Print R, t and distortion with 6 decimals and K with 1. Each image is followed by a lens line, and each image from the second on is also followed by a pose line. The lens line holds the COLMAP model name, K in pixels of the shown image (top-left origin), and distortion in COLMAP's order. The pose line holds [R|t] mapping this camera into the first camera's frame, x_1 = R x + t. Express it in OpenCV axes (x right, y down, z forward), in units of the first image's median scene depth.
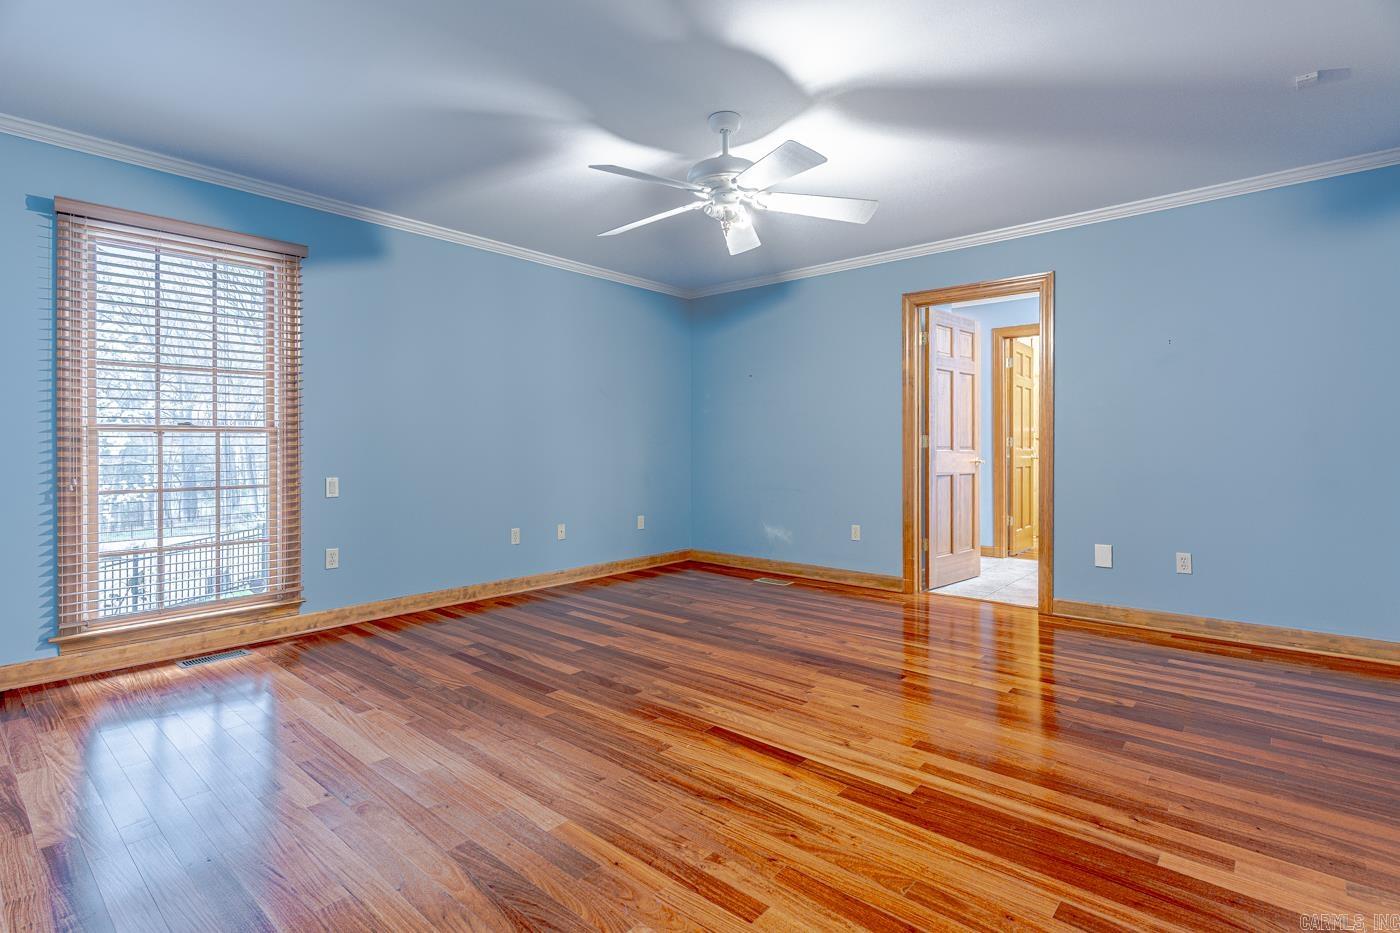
lens RADIAL K [[678.2, 0, 699.2], [0, 678.2, 456.0], [0, 0, 1]] dist [0.003415, -0.000482]
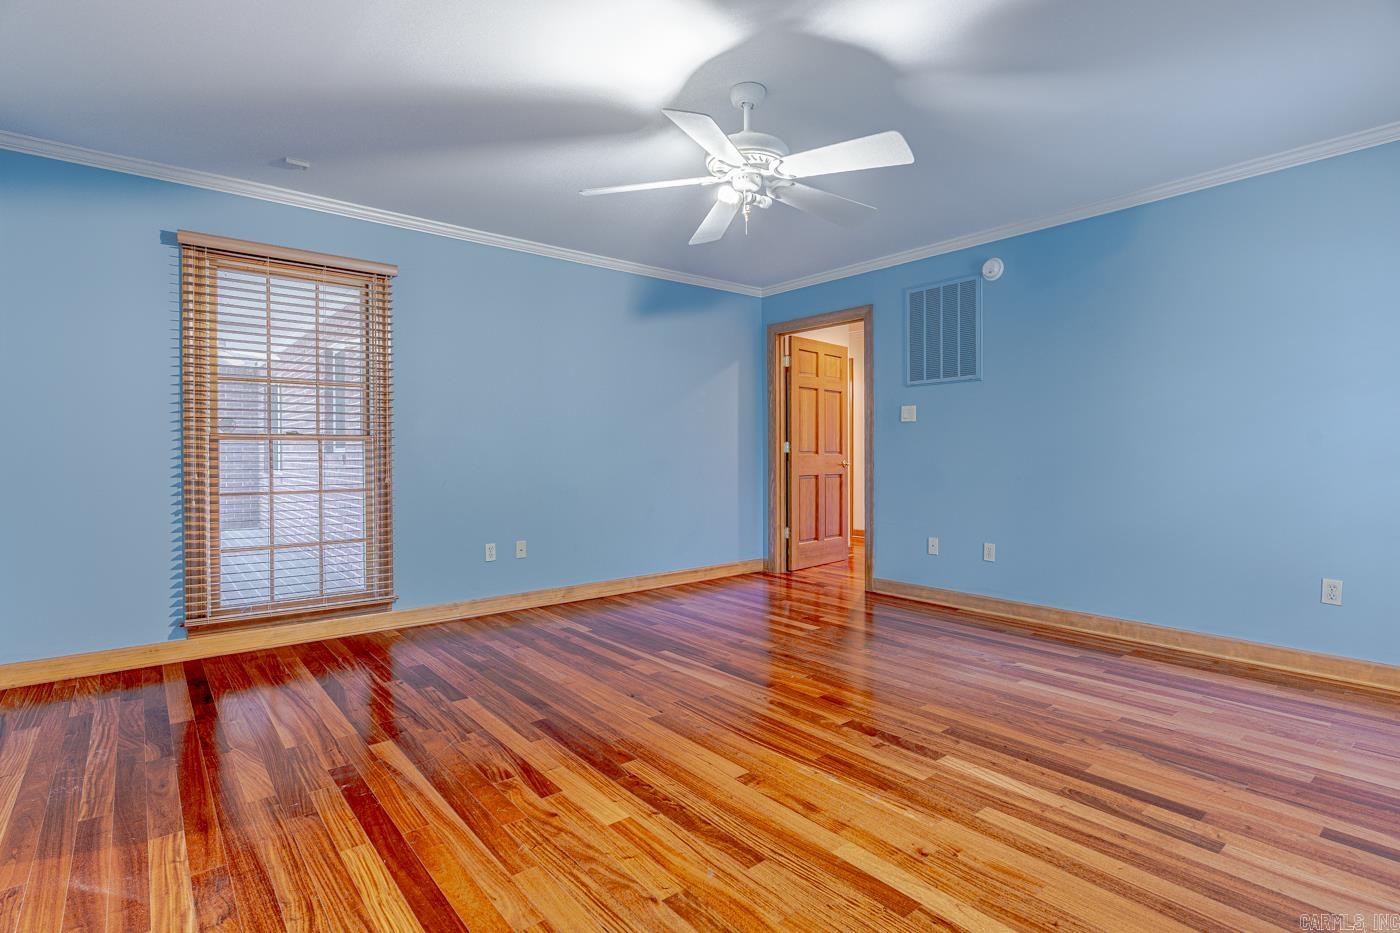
lens RADIAL K [[678.2, 0, 701.1], [0, 678.2, 458.9], [0, 0, 1]] dist [0.003415, -0.000482]
pose [[-0.986794, -0.000624, 0.161977, -0.045437], [0.002912, 0.999763, 0.021593, -0.023157], [-0.161952, 0.021780, -0.986558, 1.880882]]
